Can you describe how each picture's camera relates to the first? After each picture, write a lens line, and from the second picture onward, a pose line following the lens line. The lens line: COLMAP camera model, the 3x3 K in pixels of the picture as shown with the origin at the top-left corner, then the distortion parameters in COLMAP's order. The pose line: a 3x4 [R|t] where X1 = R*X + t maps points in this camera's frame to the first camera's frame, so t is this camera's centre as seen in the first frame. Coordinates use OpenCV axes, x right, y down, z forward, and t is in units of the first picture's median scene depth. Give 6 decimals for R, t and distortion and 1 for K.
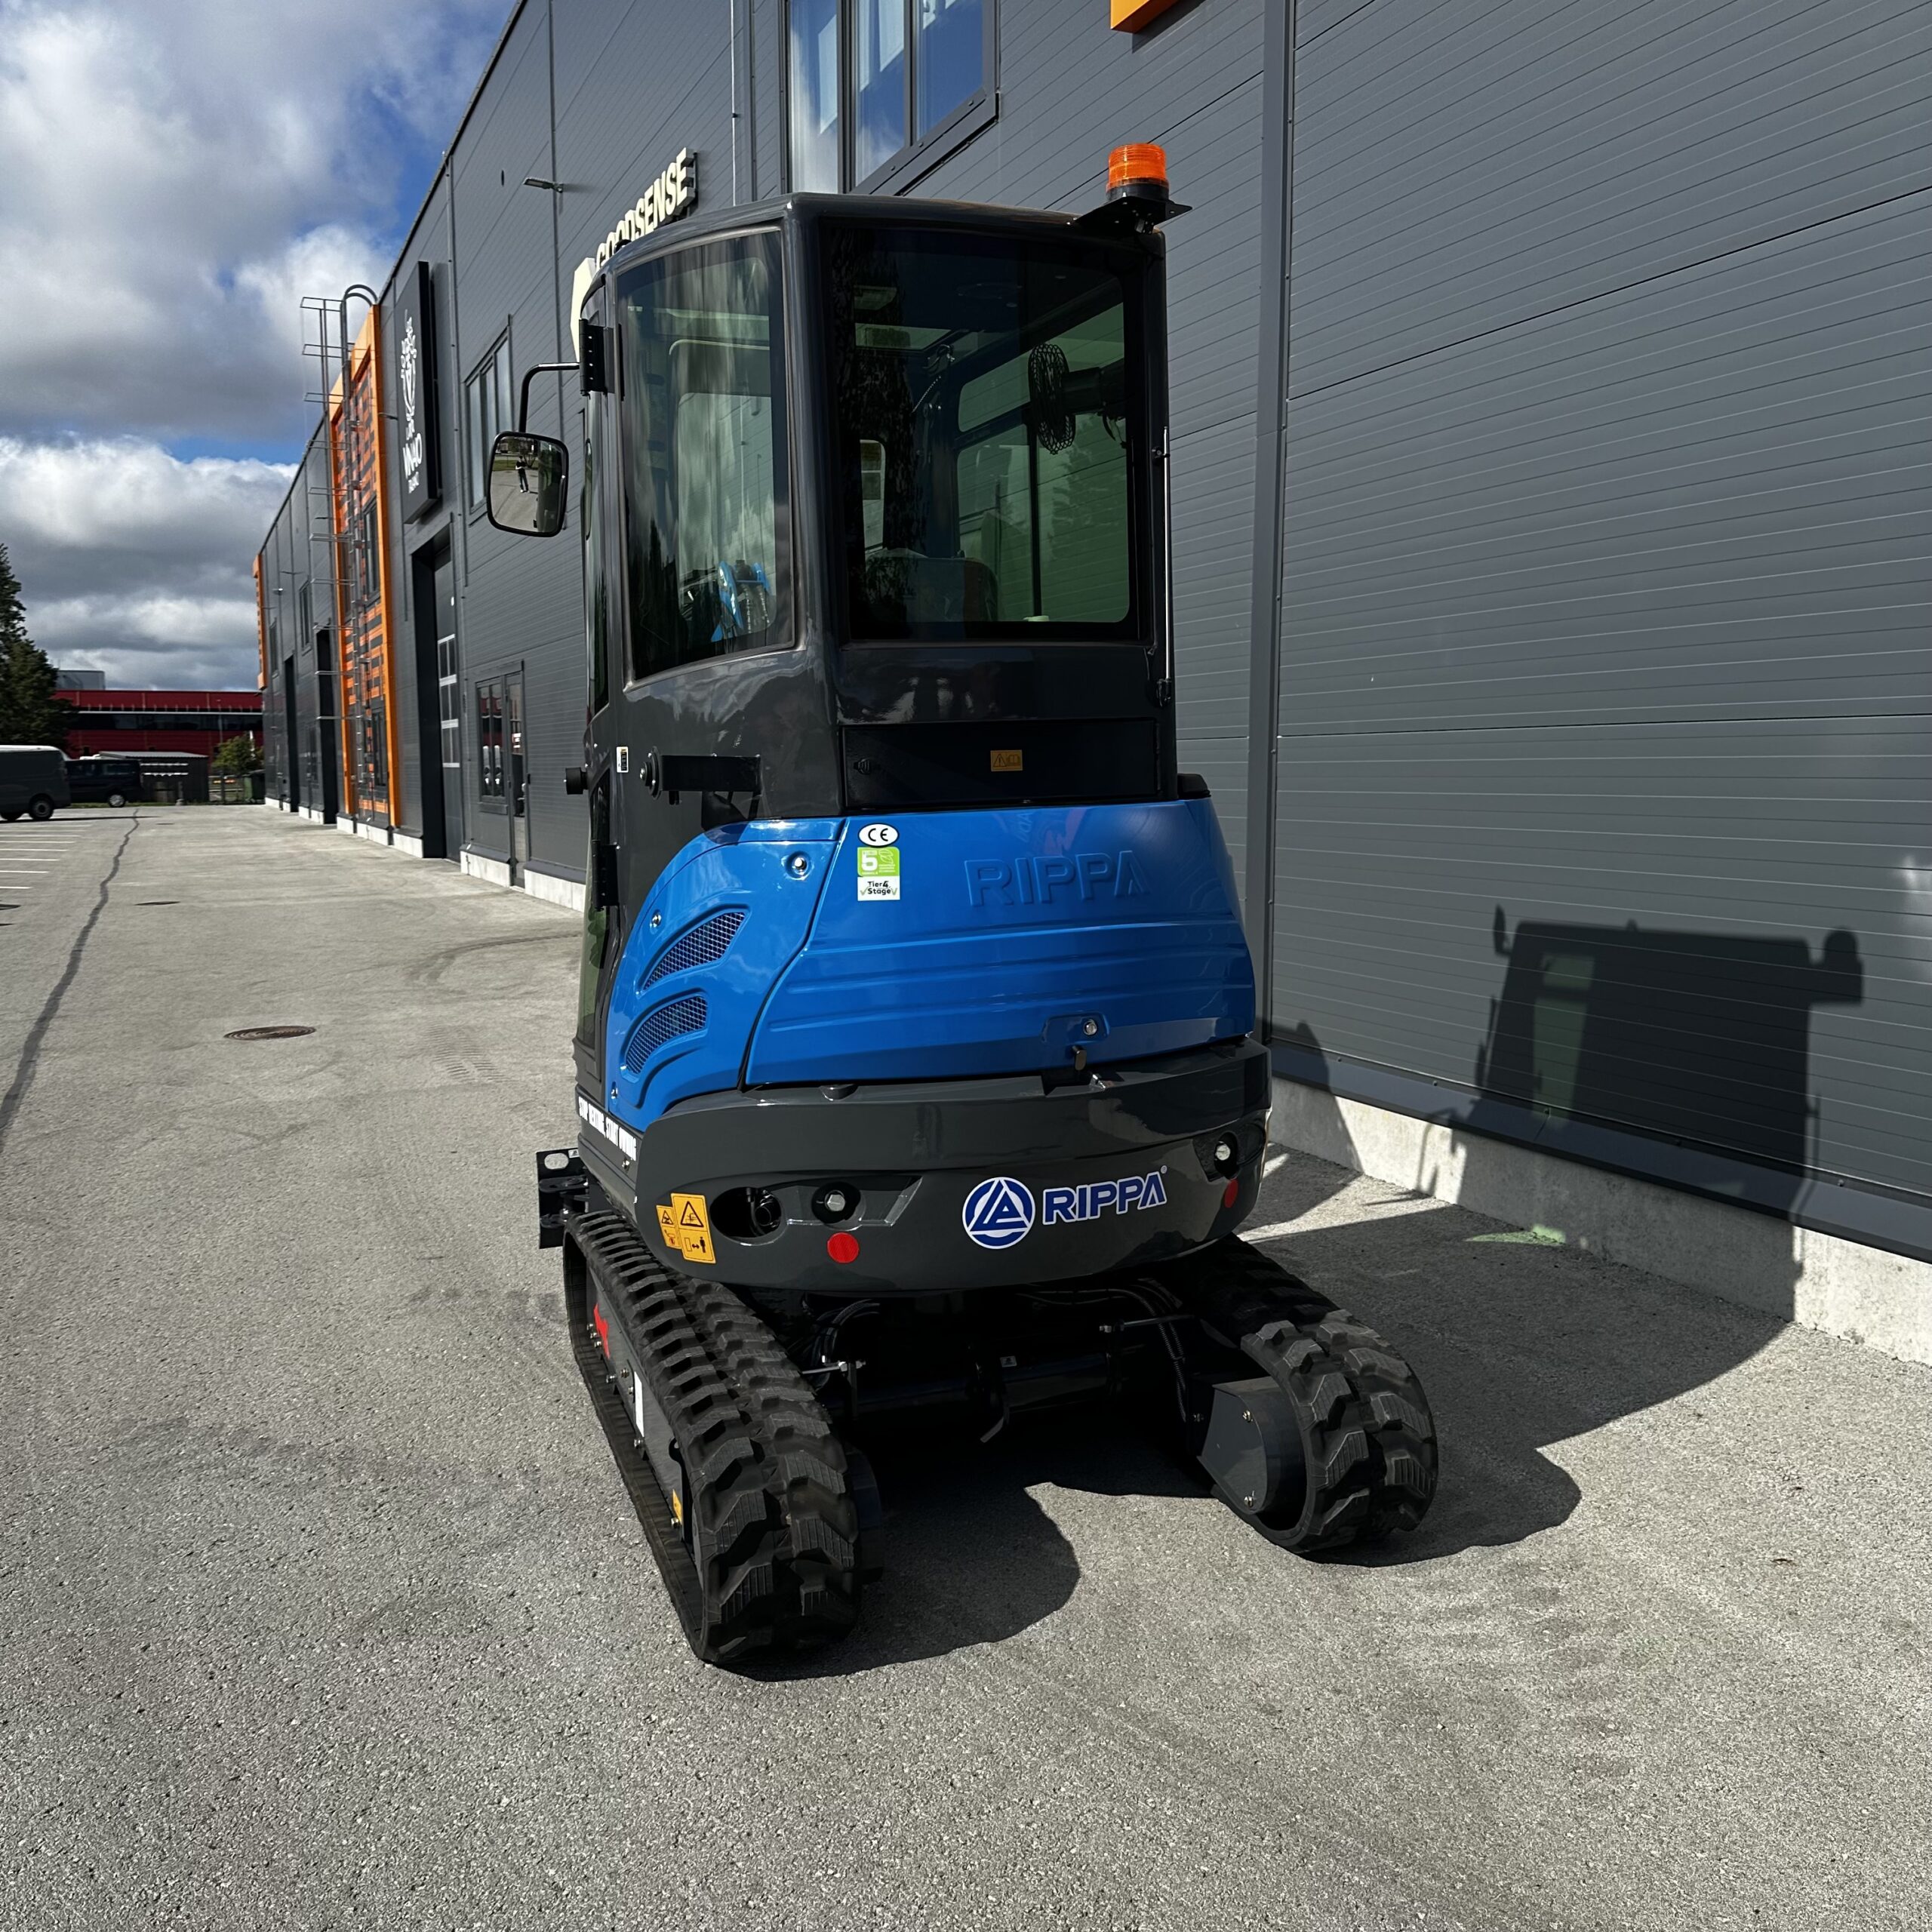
lens RADIAL K [[1792.2, 0, 966.0], [0, 1792.2, 966.0], [0, 0, 1]] dist [0.015660, -0.029193]
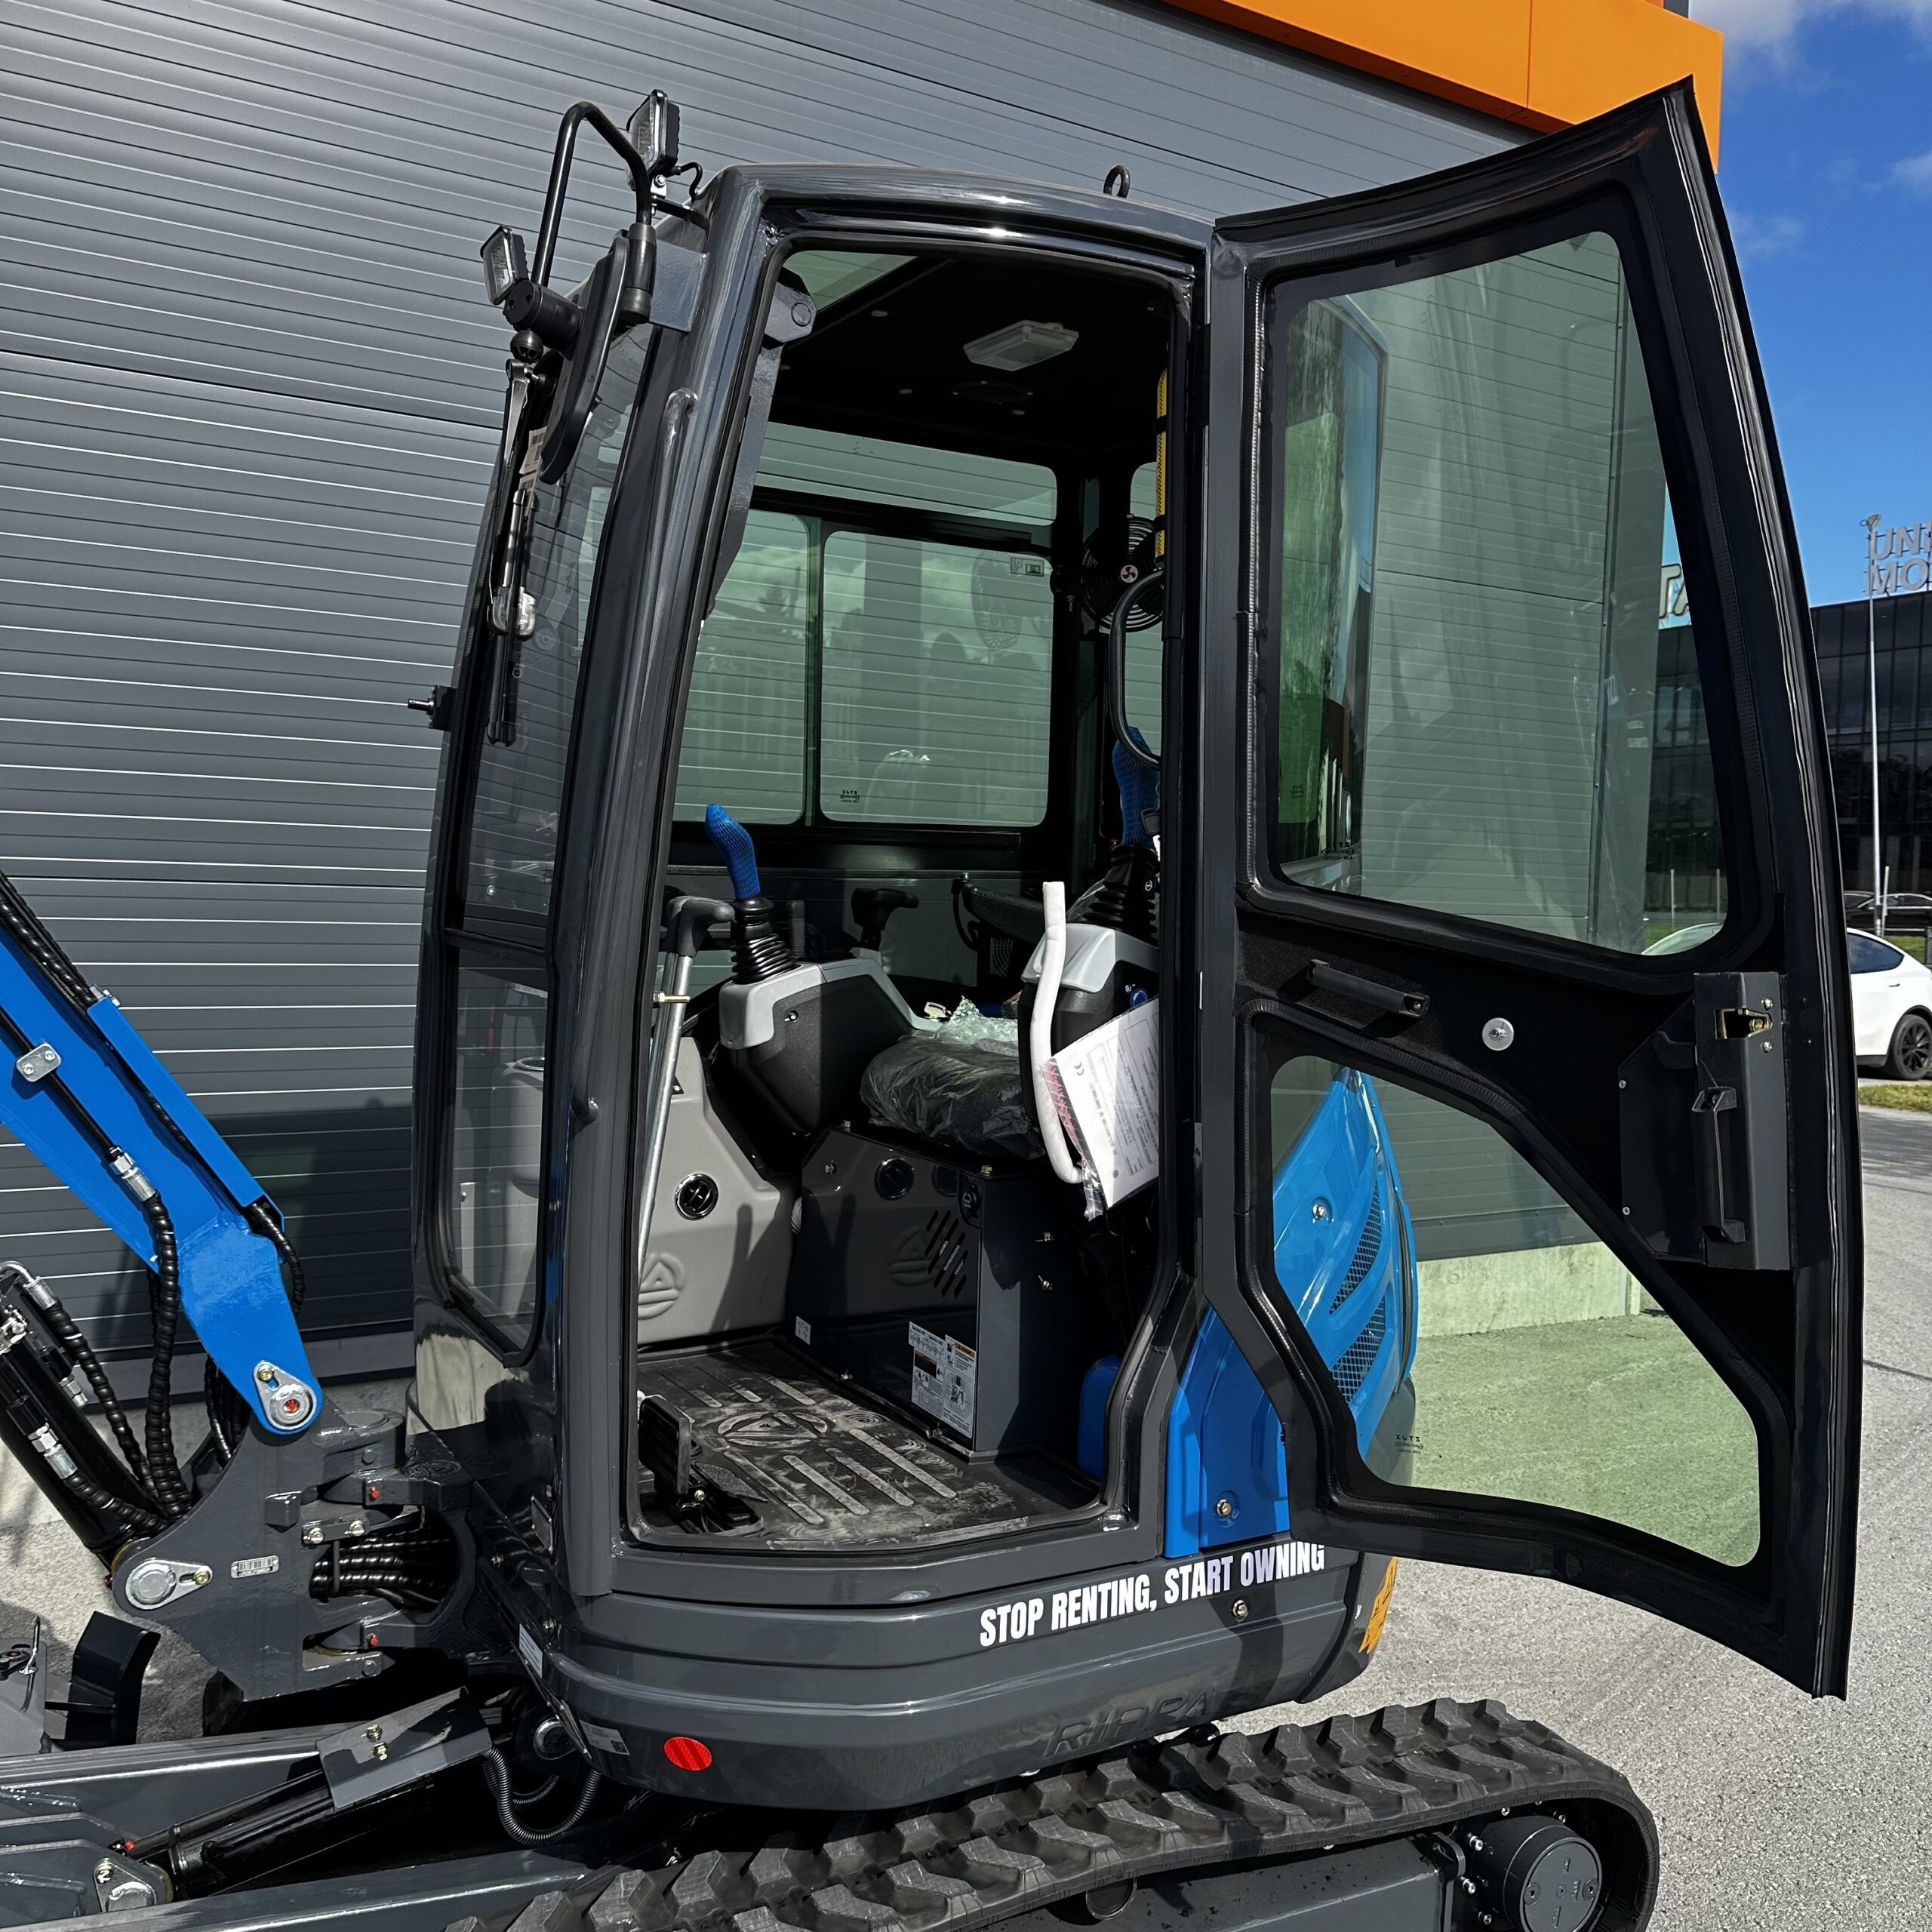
lens RADIAL K [[1767.5, 0, 966.0], [0, 1767.5, 966.0], [0, 0, 1]] dist [0.169082, -0.307845]
pose [[-0.117509, -0.049934, 0.991816, -0.629270], [0.081733, 0.994860, 0.059771, -0.134209], [-0.989703, 0.088088, -0.112823, 0.877362]]
